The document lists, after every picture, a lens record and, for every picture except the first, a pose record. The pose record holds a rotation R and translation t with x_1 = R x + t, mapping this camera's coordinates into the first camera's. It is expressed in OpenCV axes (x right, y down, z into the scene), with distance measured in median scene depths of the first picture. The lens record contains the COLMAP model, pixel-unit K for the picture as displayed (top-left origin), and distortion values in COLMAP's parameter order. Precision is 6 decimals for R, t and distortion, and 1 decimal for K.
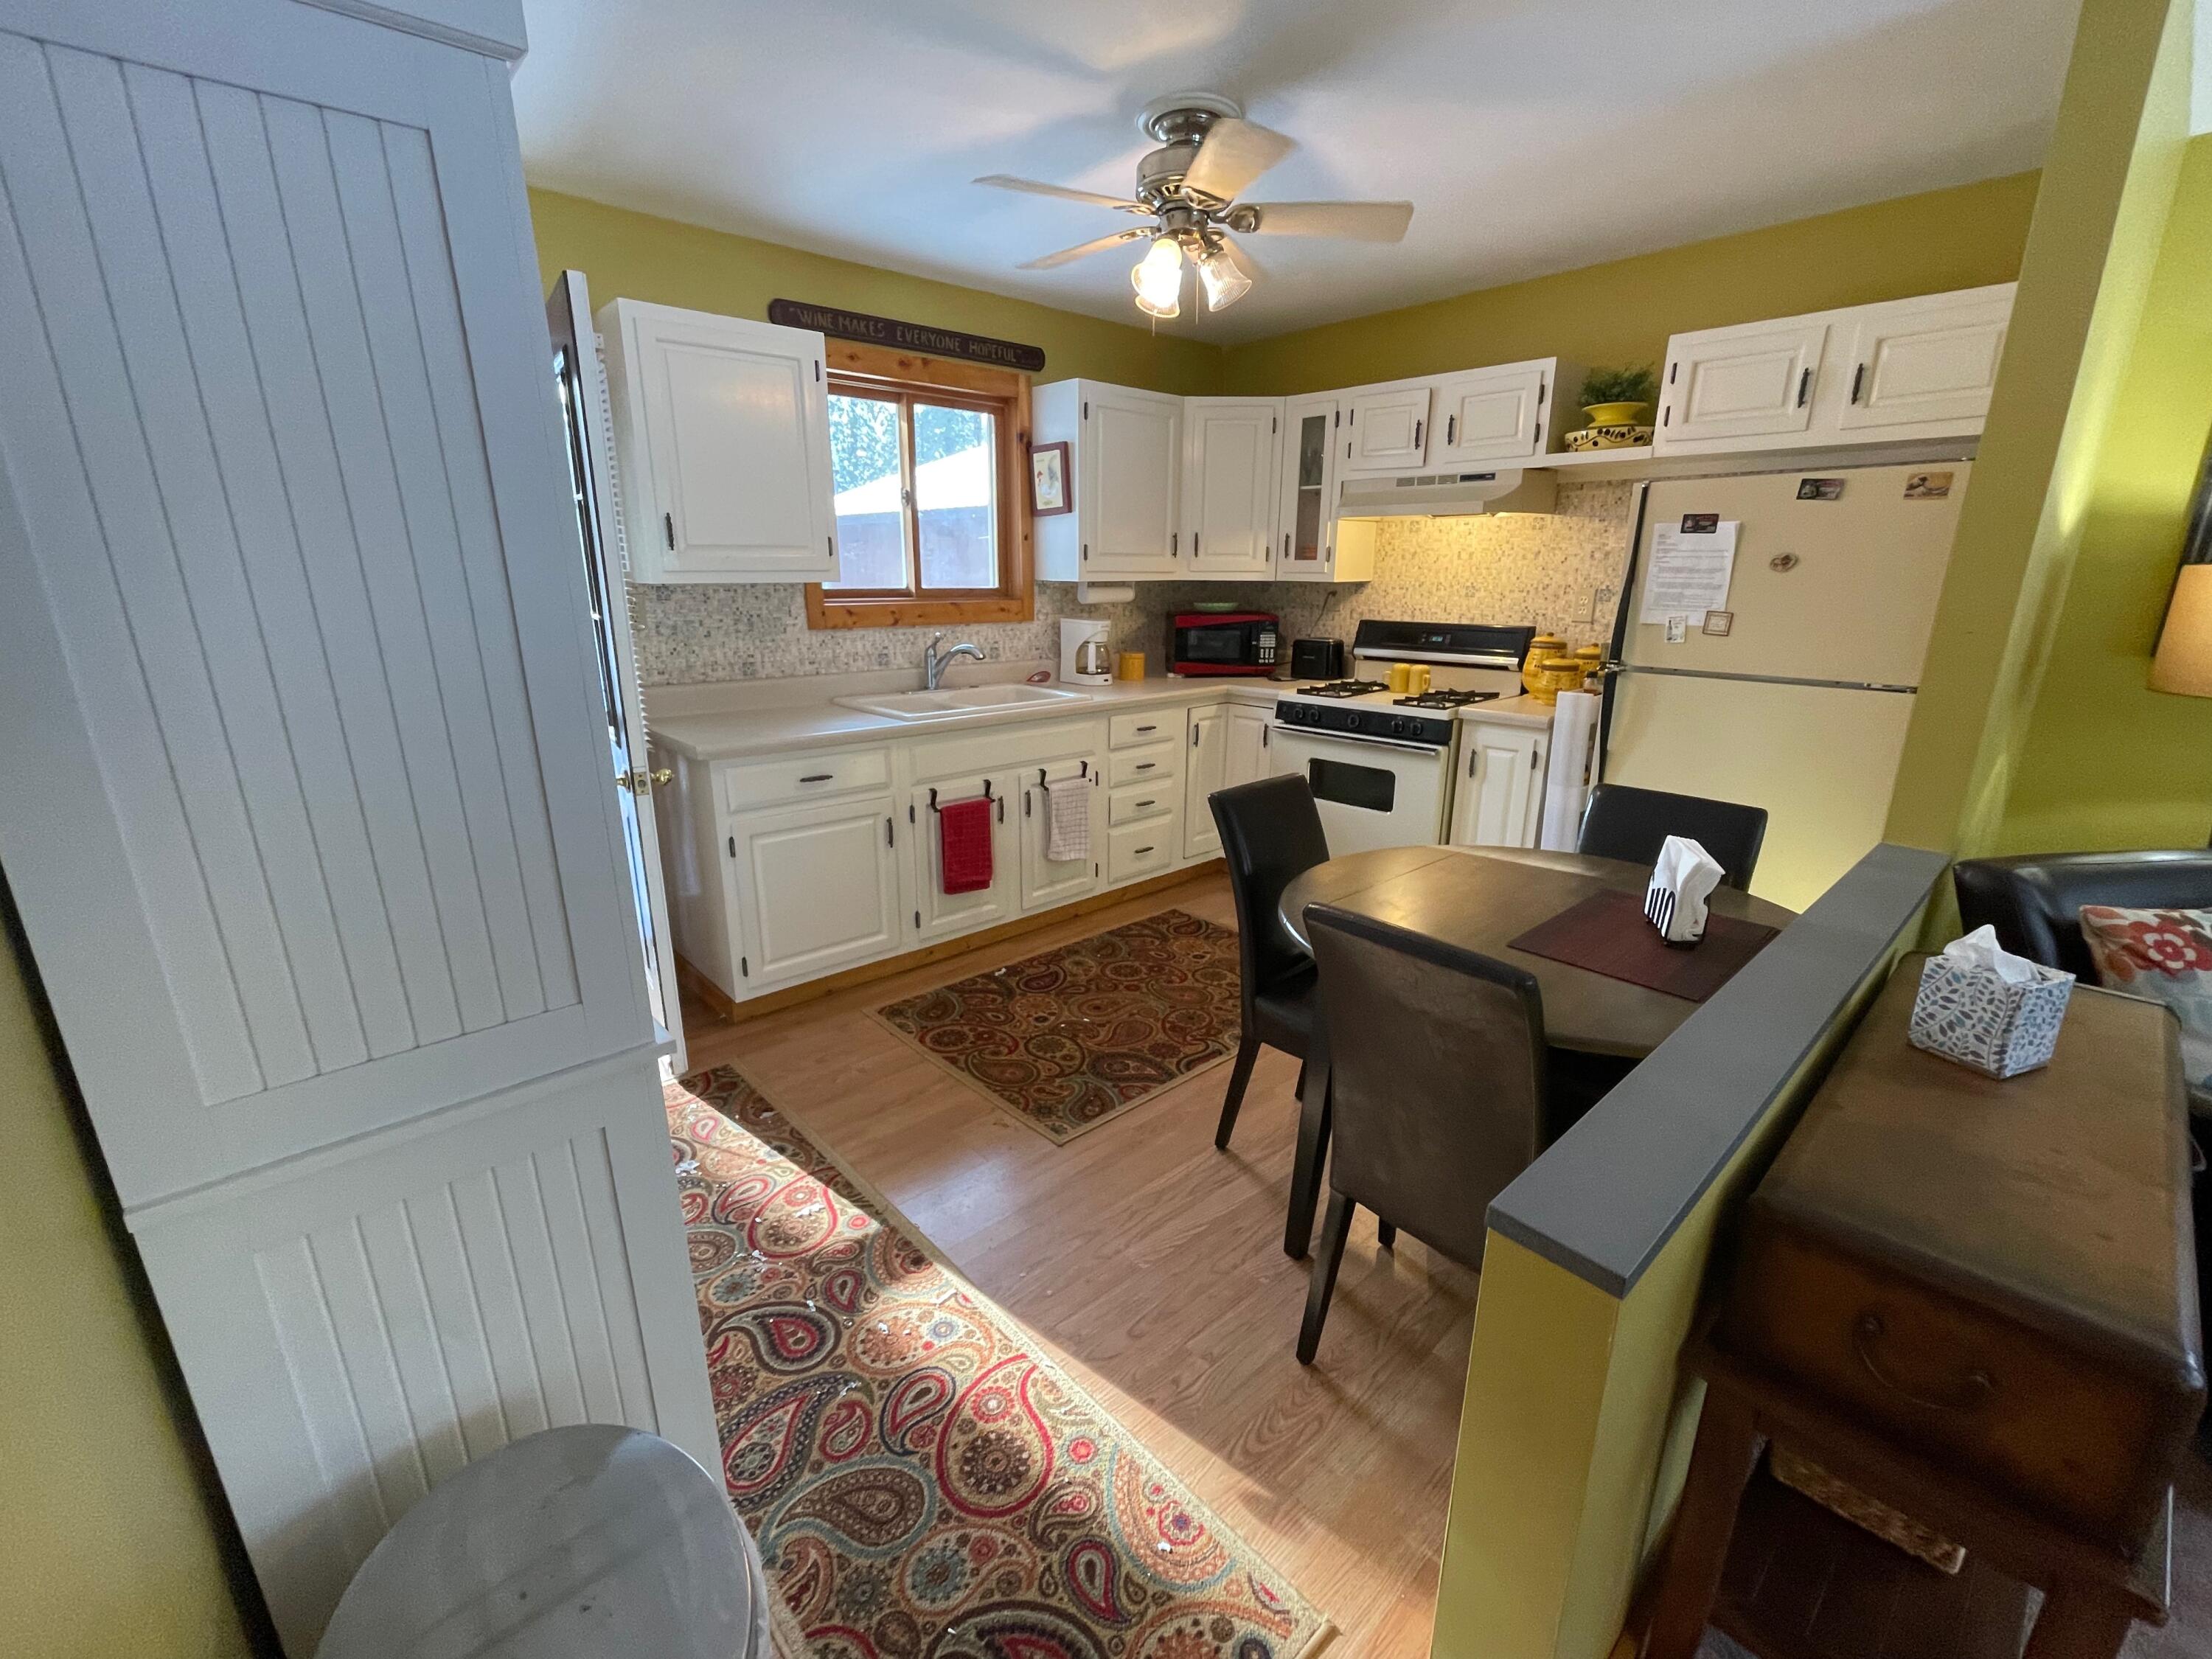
lens RADIAL K [[931.4, 0, 1100.4], [0, 931.4, 837.1], [0, 0, 1]] dist [-0.002885, 0.000523]
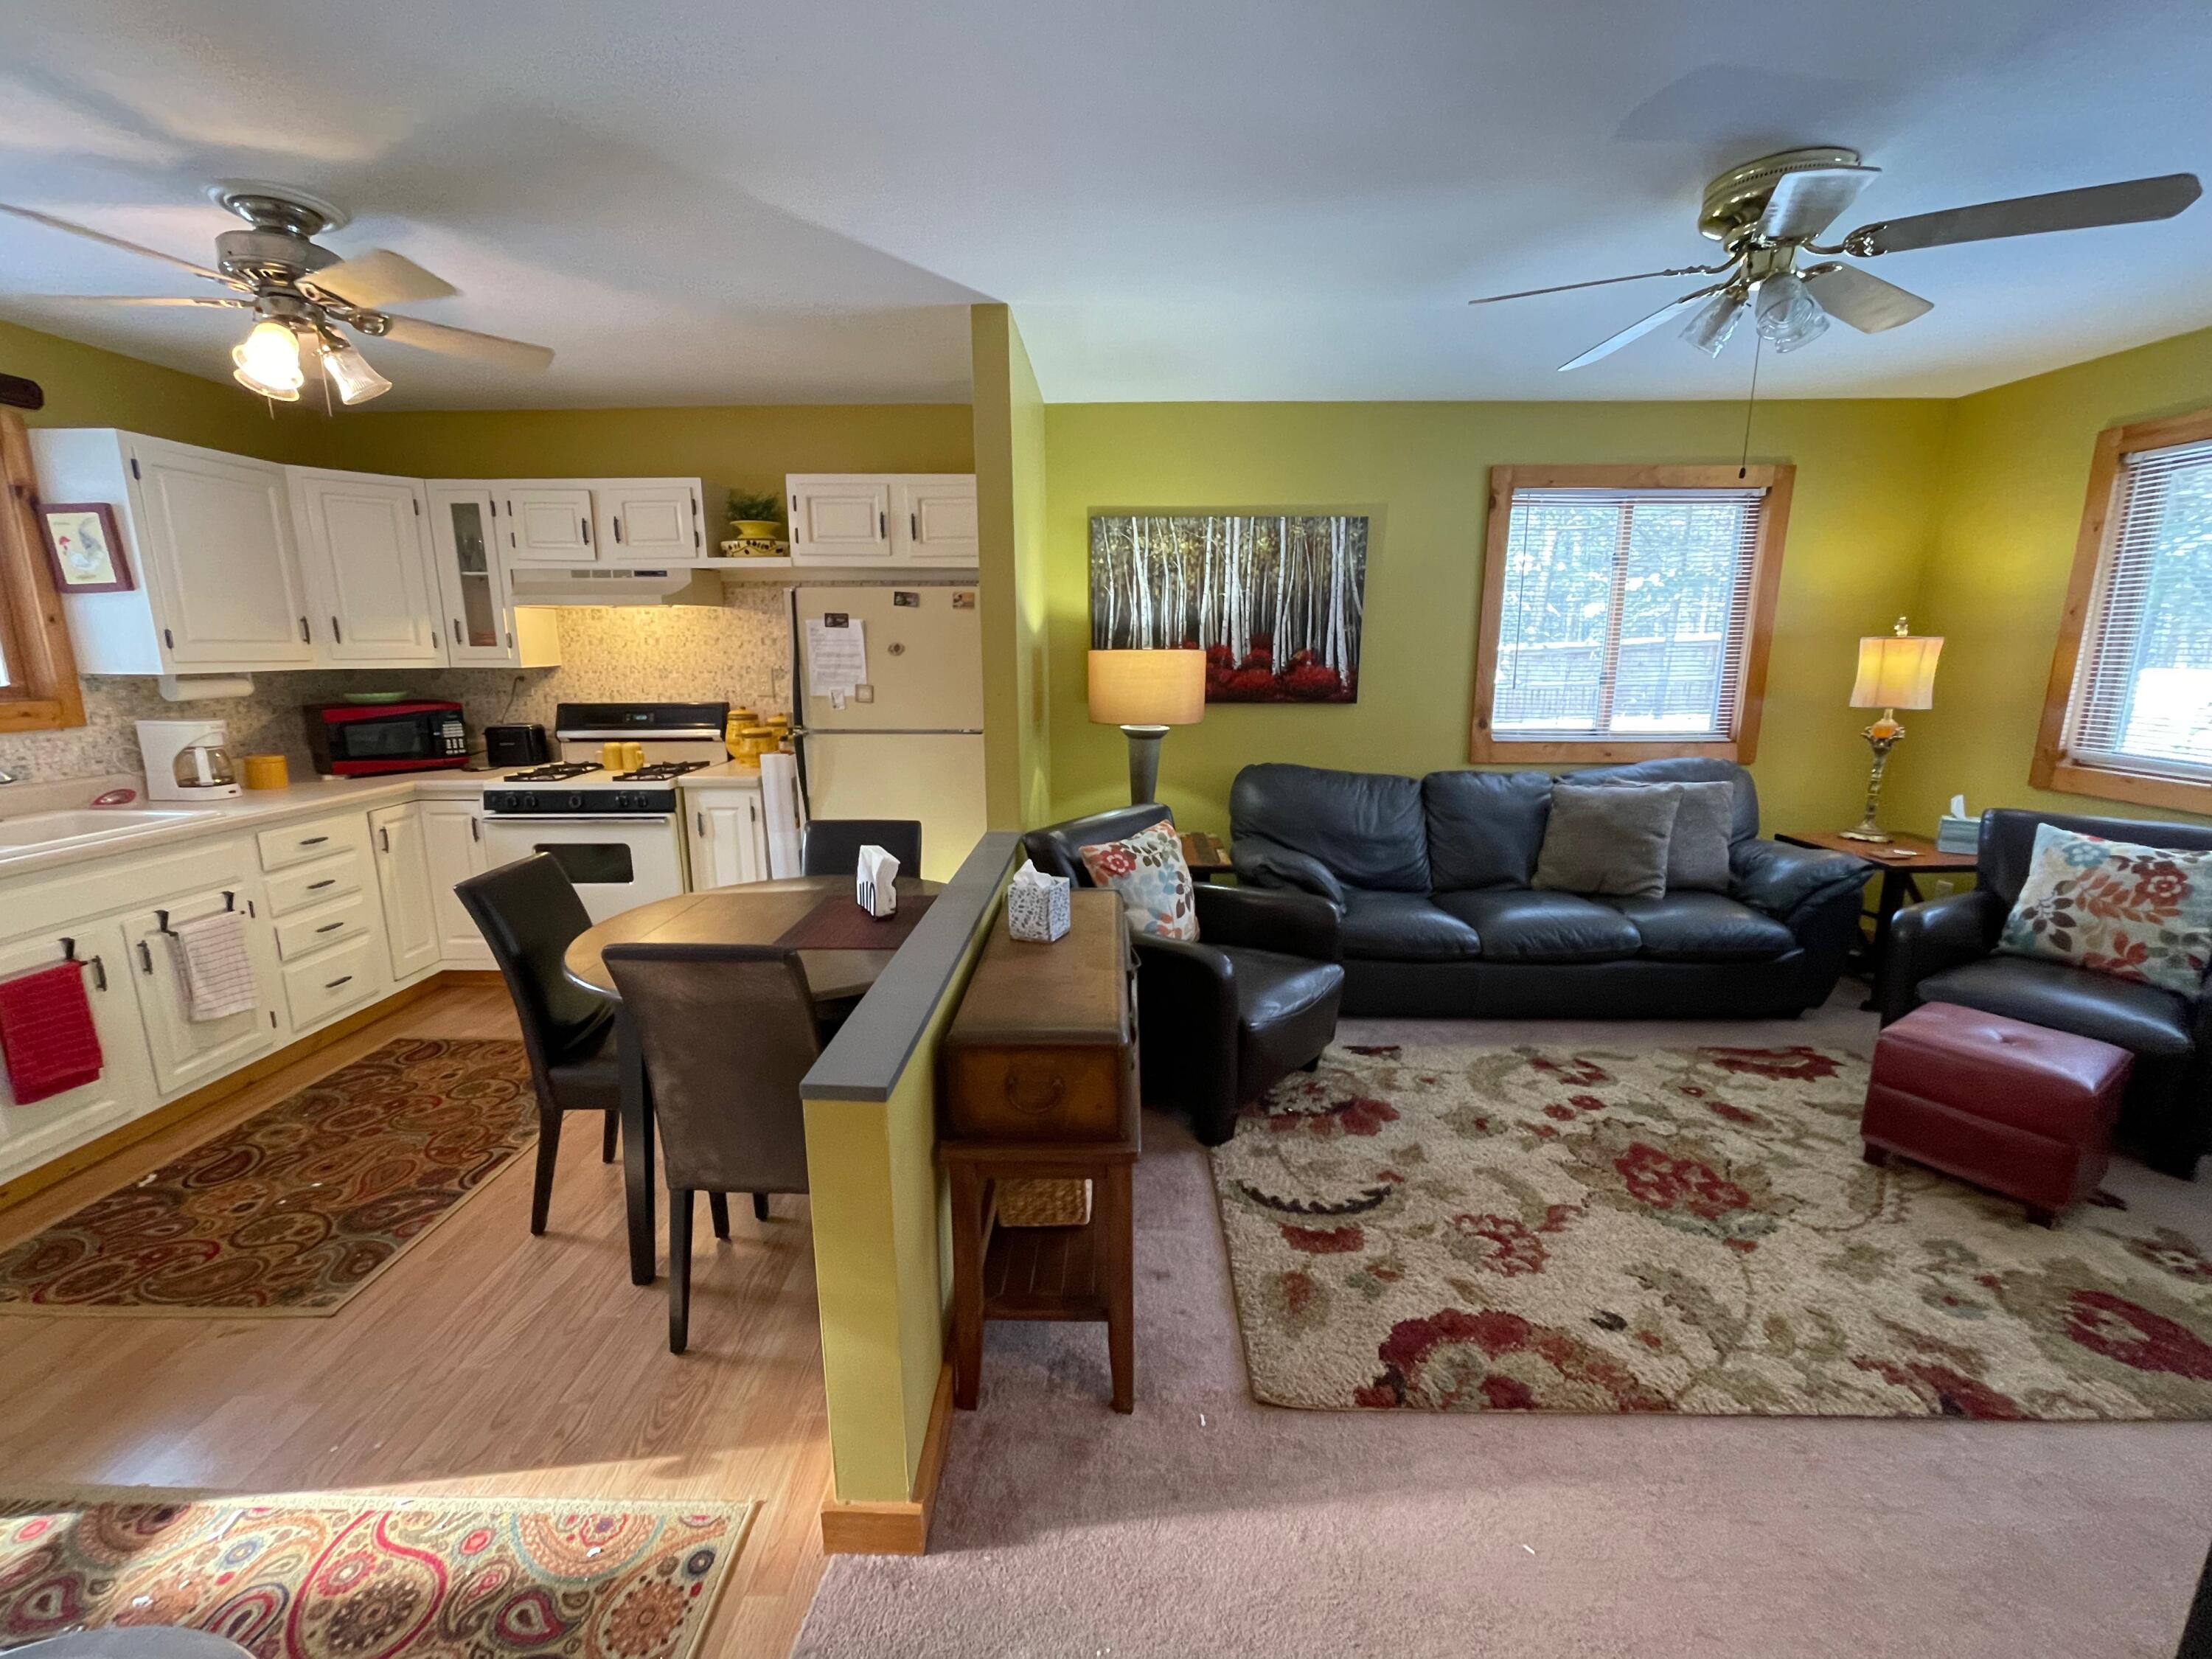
lens RADIAL K [[931.4, 0, 1100.4], [0, 931.4, 837.1], [0, 0, 1]] dist [-0.002885, 0.000523]
pose [[0.686469, -0.152595, 0.710968, -0.066164], [0.206504, 0.978388, 0.010603, 0.021712], [-0.697221, 0.139539, 0.703144, -0.114855]]
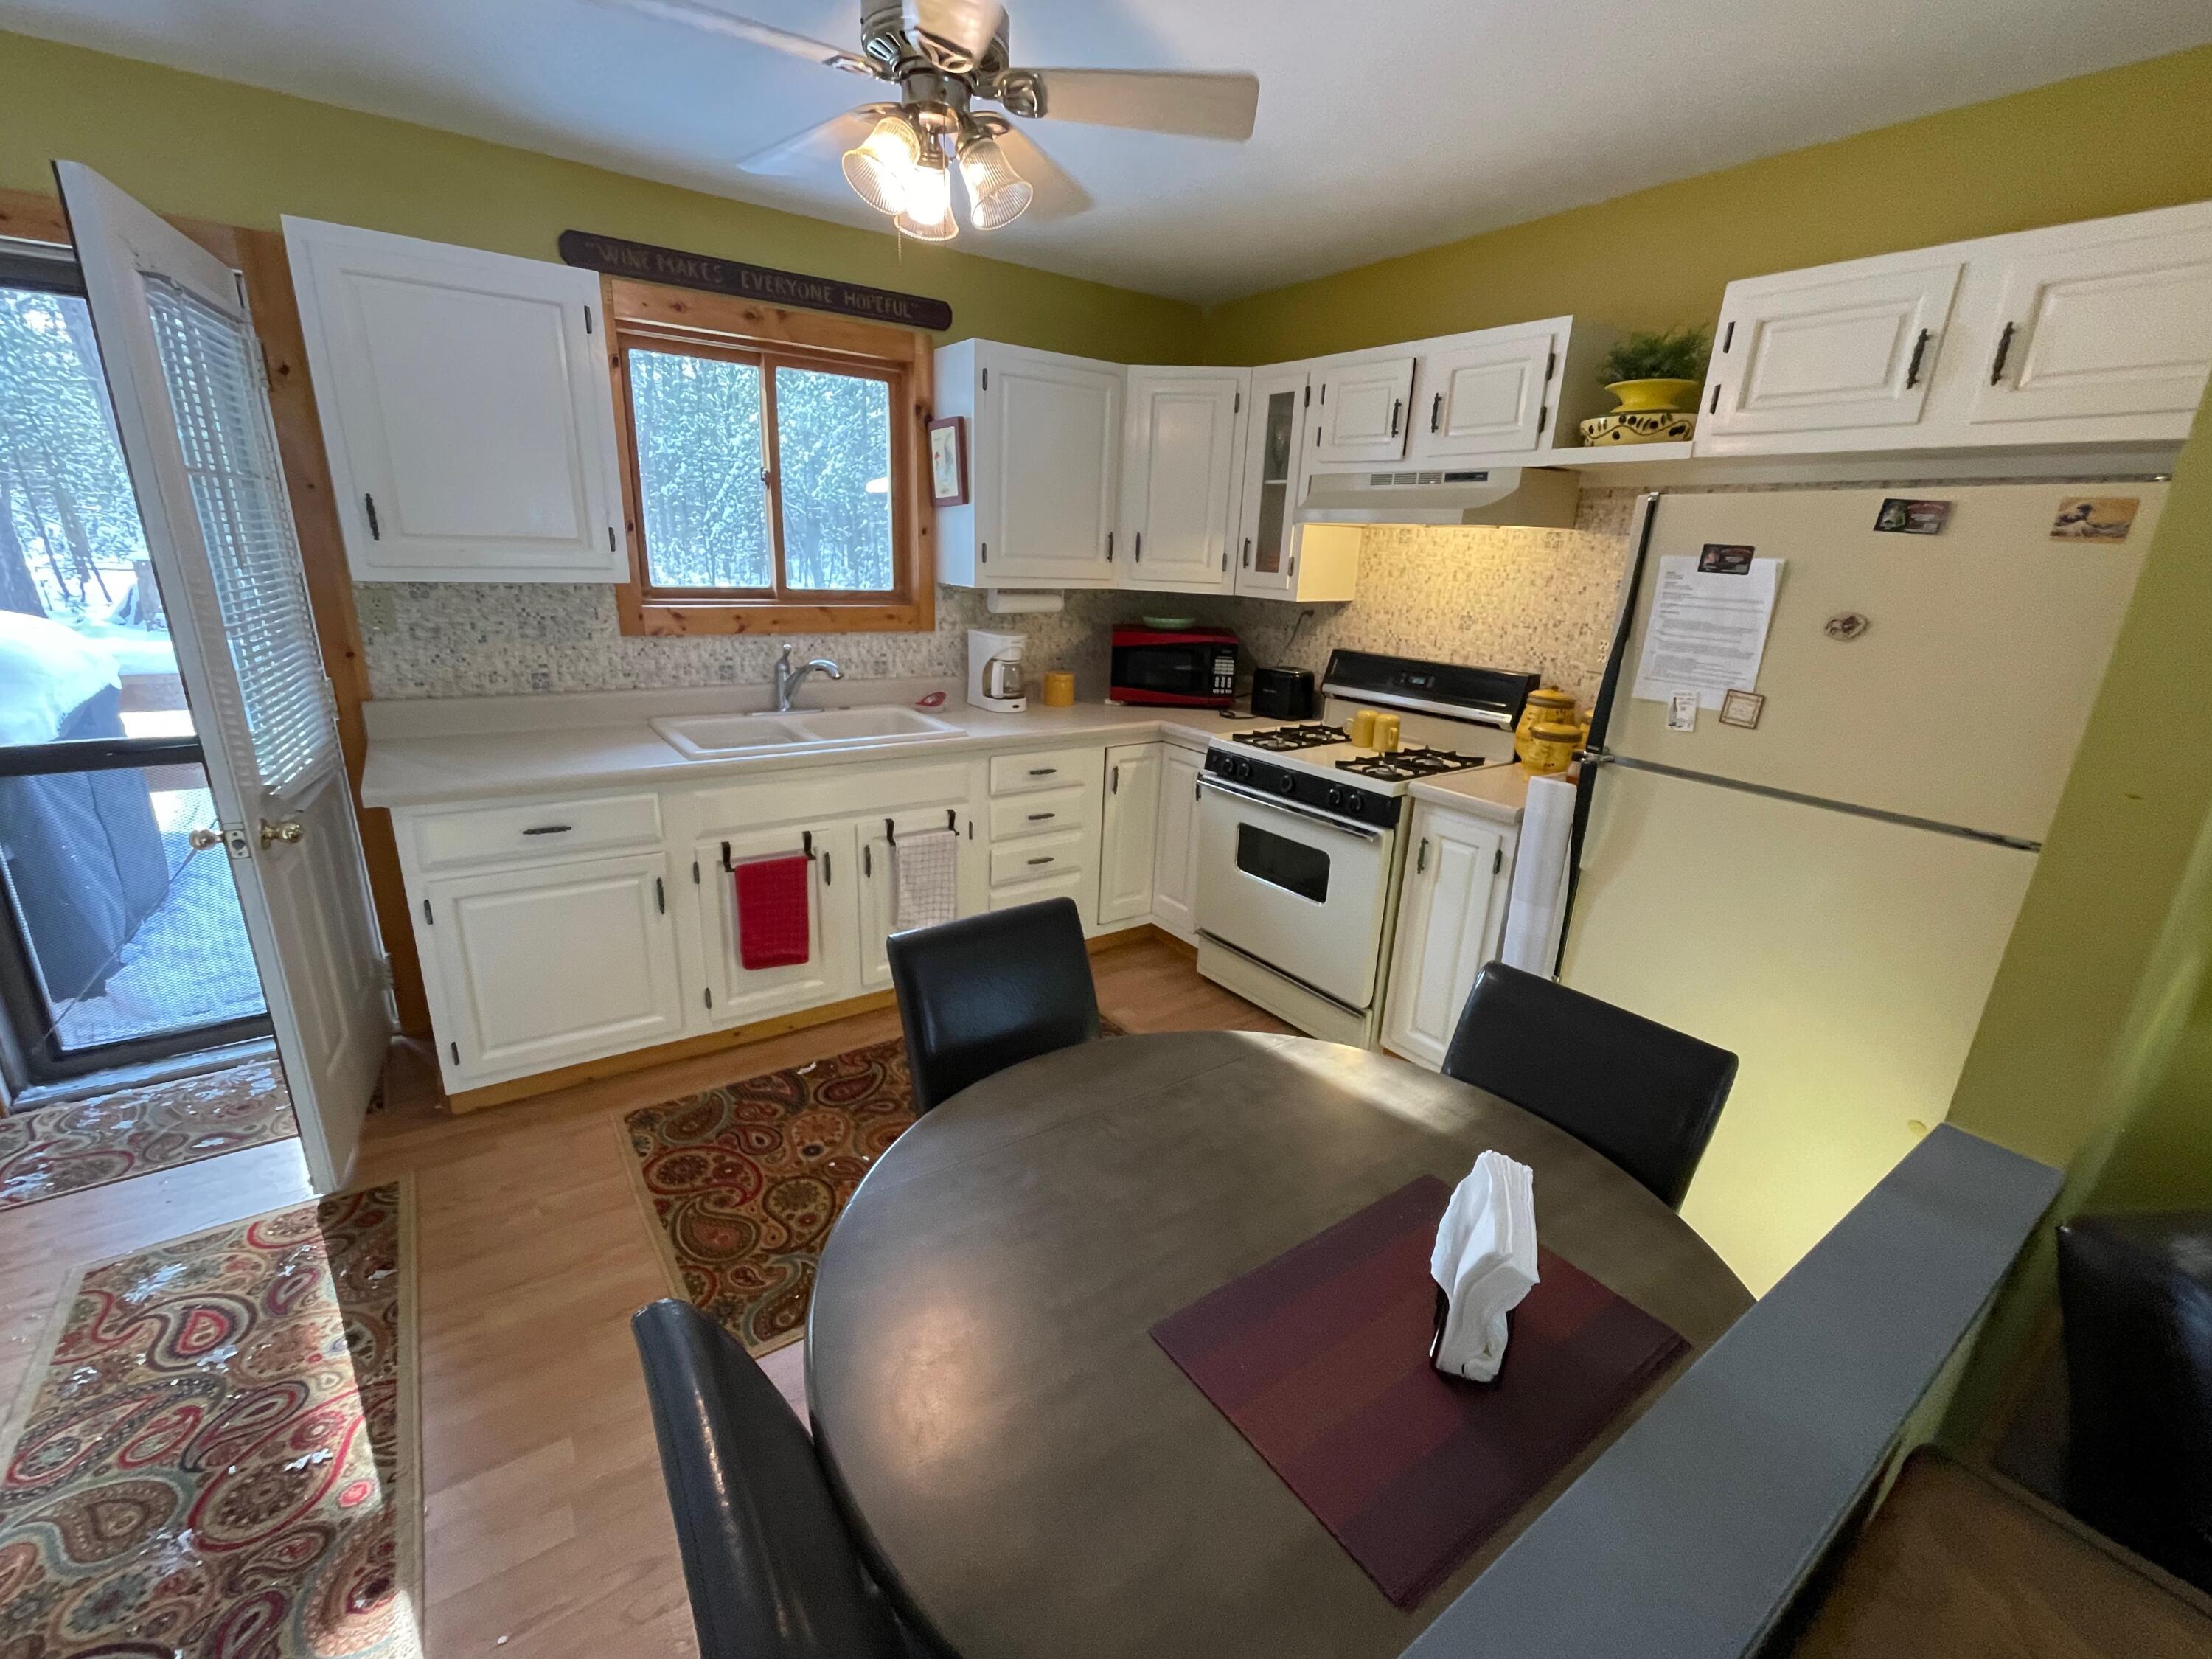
lens RADIAL K [[931.4, 0, 1100.4], [0, 931.4, 837.1], [0, 0, 1]] dist [-0.002885, 0.000523]
pose [[0.991945, 0.071234, -0.104738, 0.208466], [-0.069227, 0.997343, 0.022680, -0.089690], [0.106075, -0.015246, 0.994241, 0.208514]]
